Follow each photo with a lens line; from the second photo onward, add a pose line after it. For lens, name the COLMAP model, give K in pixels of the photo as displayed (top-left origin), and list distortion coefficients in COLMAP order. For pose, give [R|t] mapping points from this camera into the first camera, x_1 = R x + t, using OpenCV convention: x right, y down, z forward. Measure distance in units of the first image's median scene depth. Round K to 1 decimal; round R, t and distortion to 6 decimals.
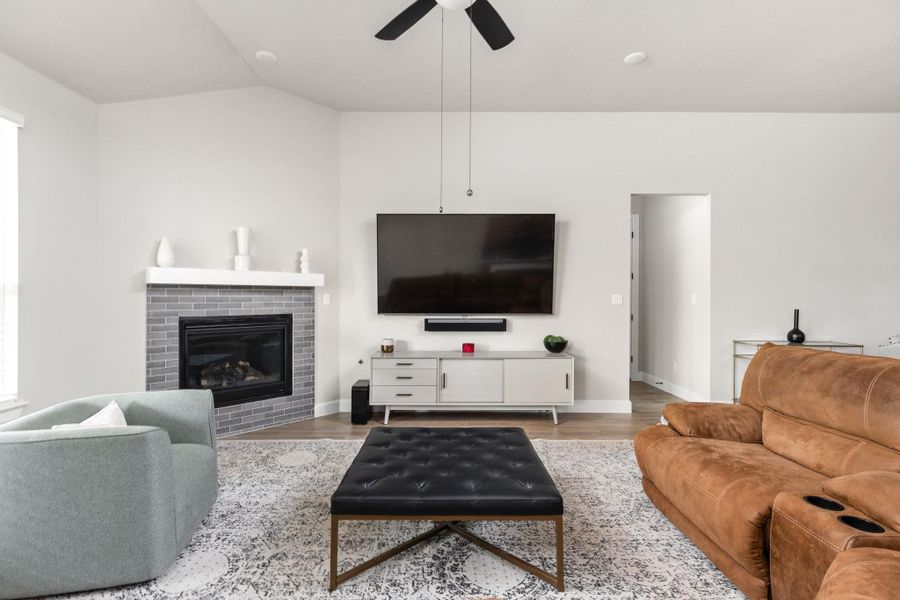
lens RADIAL K [[430.4, 0, 450.0], [0, 430.4, 300.0], [0, 0, 1]] dist [0.001229, -0.000202]
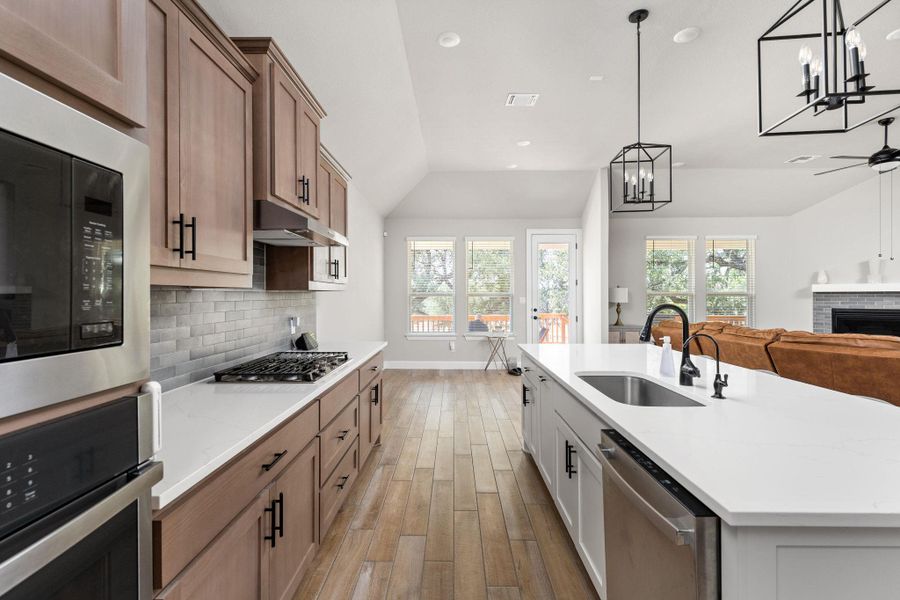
lens RADIAL K [[407.1, 0, 450.9], [0, 407.1, 294.8], [0, 0, 1]] dist [0.003269, 0.000119]
pose [[-0.021349, -0.004579, -0.999762, 1.107152], [-0.009364, 0.999947, -0.004380, 0.001356], [0.999728, 0.009268, -0.021391, -0.622214]]
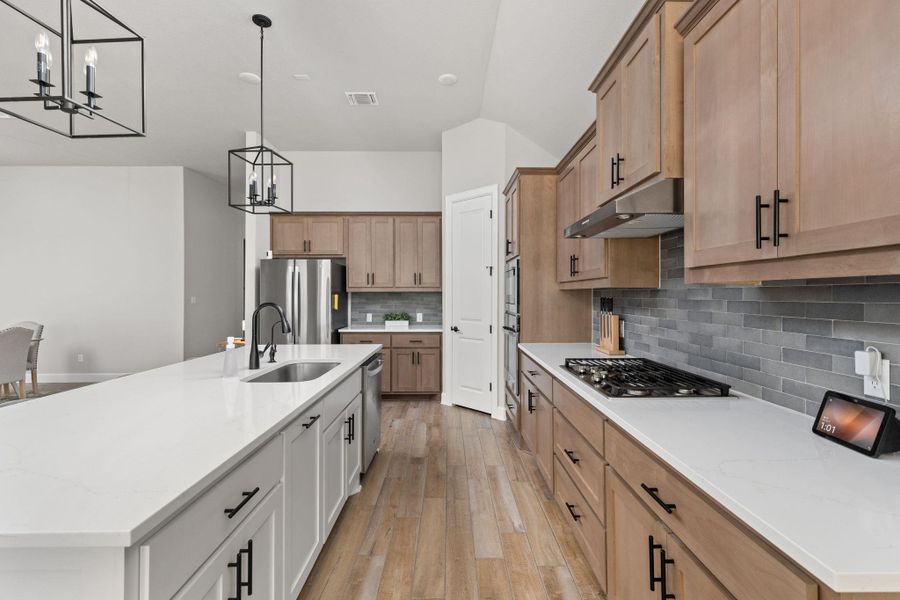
lens RADIAL K [[407.1, 0, 450.9], [0, 407.1, 294.8], [0, 0, 1]] dist [0.003269, 0.000119]
pose [[0.006127, -0.005922, 0.999964, 0.101567], [0.015929, 0.999856, 0.005824, -0.002585], [-0.999854, 0.015893, 0.006220, -0.641430]]
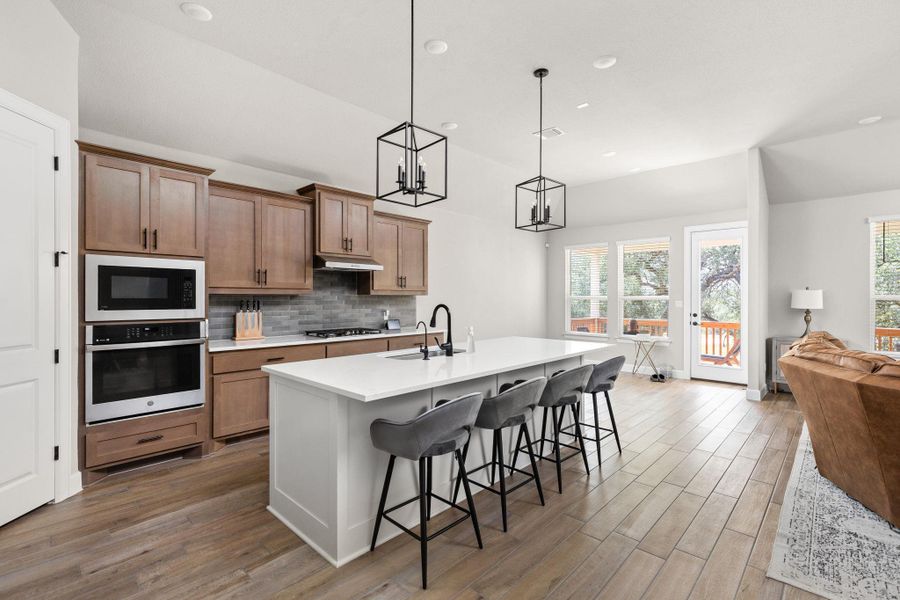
lens RADIAL K [[409.6, 0, 451.3], [0, 409.6, 297.7], [0, 0, 1]] dist [0.002464, 0.000174]
pose [[-0.696790, -0.005506, -0.717254, 1.155930], [-0.013209, 0.999899, 0.005157, -0.007683], [0.717153, 0.013067, -0.696793, 0.122076]]
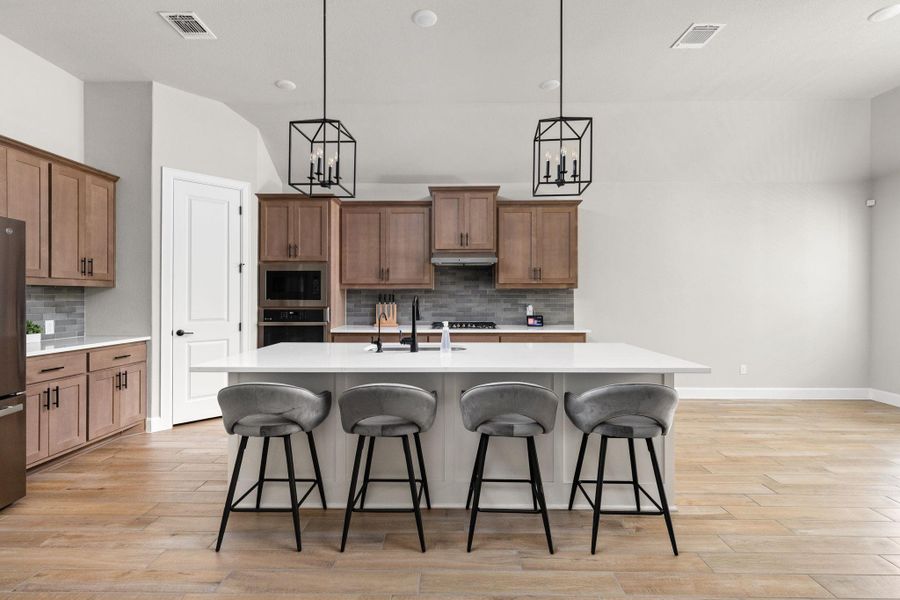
lens RADIAL K [[407.1, 0, 450.9], [0, 407.1, 294.8], [0, 0, 1]] dist [0.003269, 0.000119]
pose [[-0.999744, -0.004355, 0.022184, 0.579490], [-0.004140, 0.999944, 0.009729, -0.000175], [-0.022225, 0.009635, -0.999707, 0.268371]]
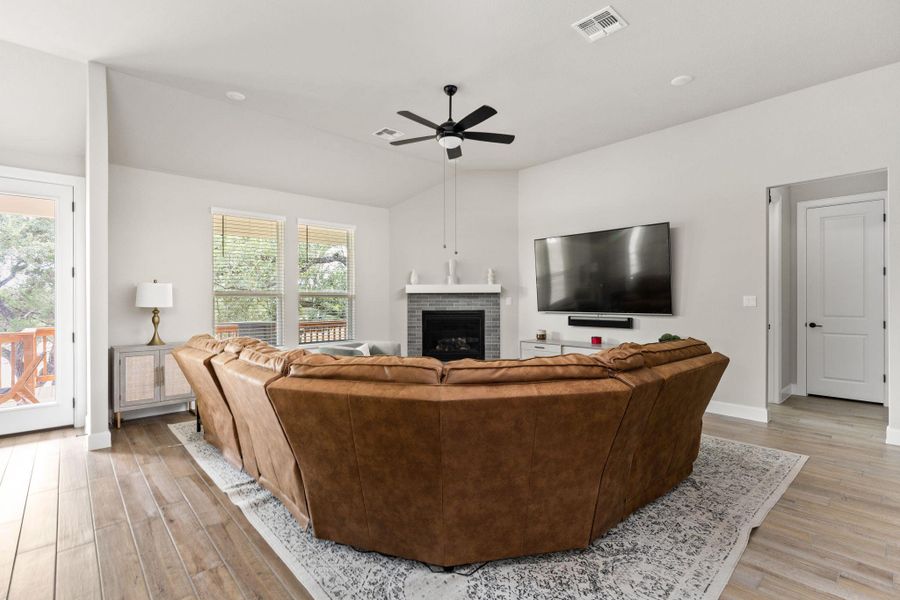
lens RADIAL K [[422.0, 0, 448.3], [0, 422.0, 298.1], [0, 0, 1]] dist [-0.000103, -0.000327]
pose [[0.663803, -0.007684, -0.747868, 0.706236], [-0.002965, 0.999912, -0.012905, 0.007826], [0.747902, 0.010783, 0.663722, -0.126920]]
